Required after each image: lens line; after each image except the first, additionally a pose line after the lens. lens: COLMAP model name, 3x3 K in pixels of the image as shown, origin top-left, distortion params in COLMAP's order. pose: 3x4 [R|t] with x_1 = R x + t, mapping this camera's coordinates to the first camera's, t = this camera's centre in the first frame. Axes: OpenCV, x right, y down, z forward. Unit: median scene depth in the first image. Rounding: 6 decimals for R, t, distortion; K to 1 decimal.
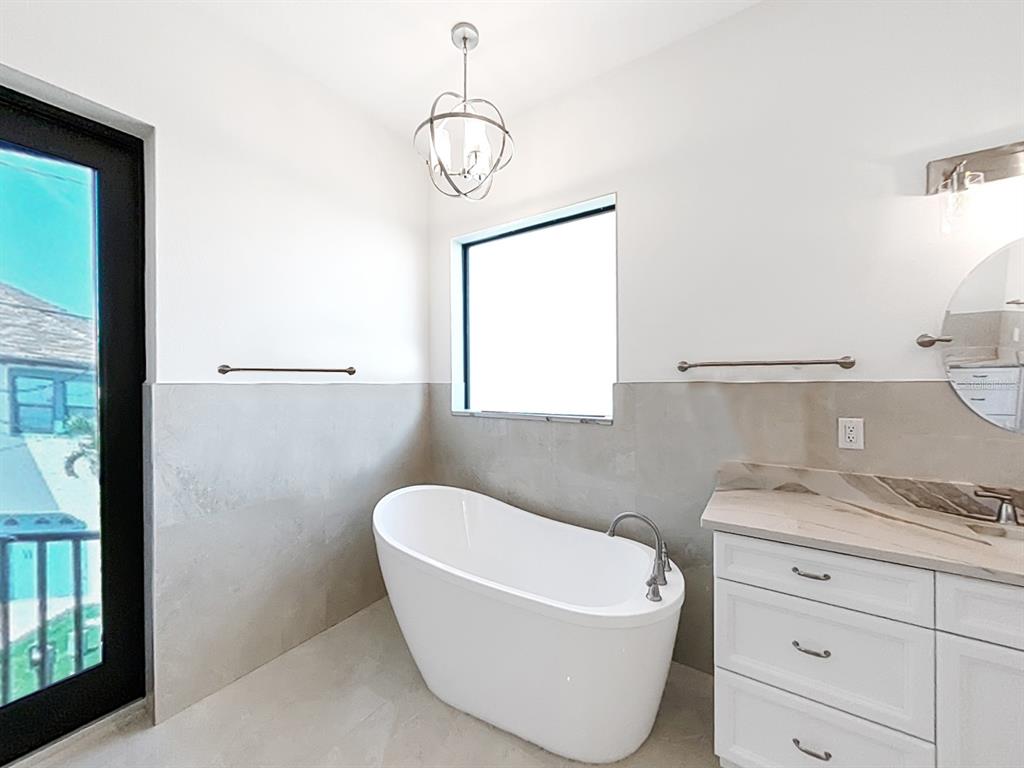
lens RADIAL K [[382.6, 0, 509.9], [0, 382.6, 382.1], [0, 0, 1]] dist [-0.000717, -0.000093]
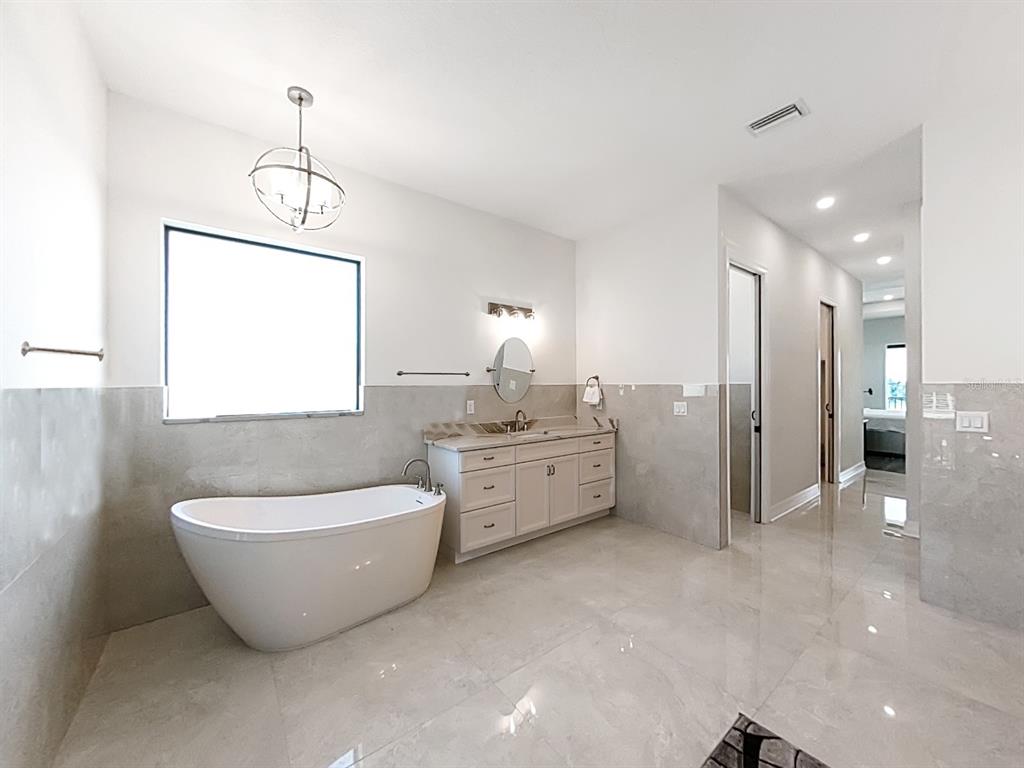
lens RADIAL K [[382.6, 0, 509.9], [0, 382.6, 382.1], [0, 0, 1]] dist [-0.000717, -0.000093]
pose [[0.335047, 0.012824, 0.942114, -1.020105], [0.007206, 0.999843, -0.016173, 0.017162], [-0.942174, 0.012207, 0.334902, -0.009033]]
